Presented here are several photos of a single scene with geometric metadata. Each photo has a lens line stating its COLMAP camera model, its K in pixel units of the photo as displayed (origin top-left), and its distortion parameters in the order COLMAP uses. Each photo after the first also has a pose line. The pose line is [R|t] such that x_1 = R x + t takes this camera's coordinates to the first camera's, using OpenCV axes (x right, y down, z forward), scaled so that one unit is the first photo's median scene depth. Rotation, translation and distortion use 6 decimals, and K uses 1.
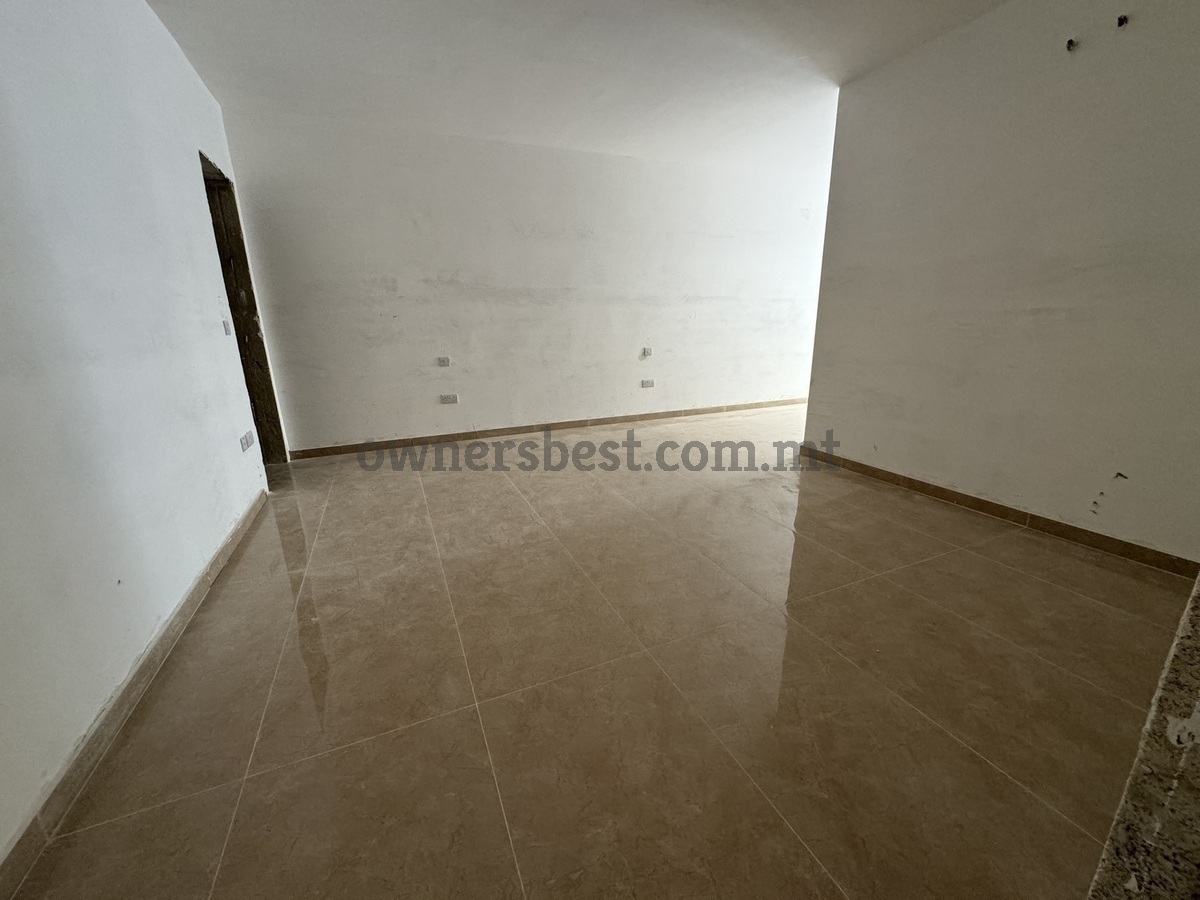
lens RADIAL K [[478.7, 0, 598.1], [0, 478.7, 450.7], [0, 0, 1]] dist [-0.001155, -0.000109]
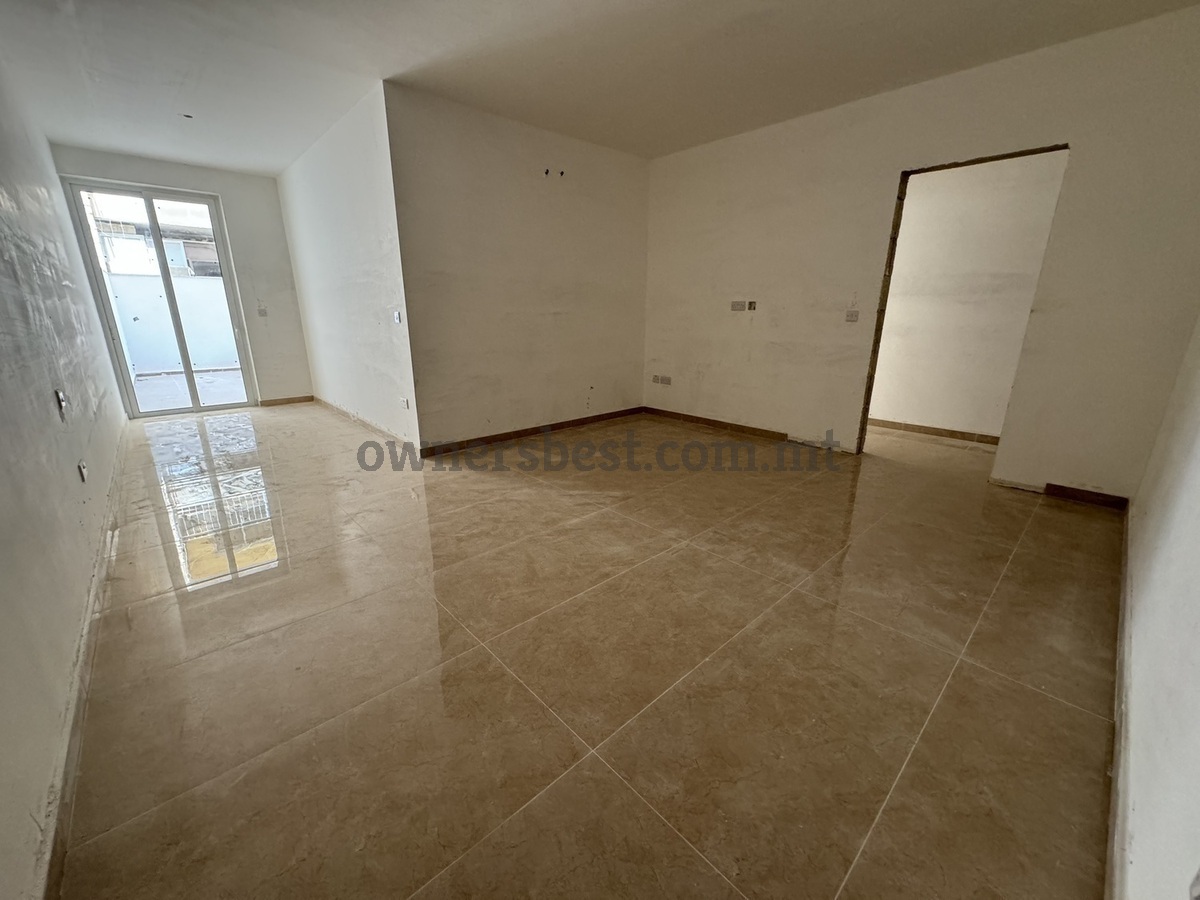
lens RADIAL K [[478.7, 0, 597.6], [0, 478.7, 449.1], [0, 0, 1]] dist [-0.001155, -0.000109]
pose [[-0.322543, -0.248477, 0.913359, -0.870893], [0.260688, 0.904295, 0.338070, -0.367866], [-0.909949, 0.347144, -0.226899, 1.334660]]
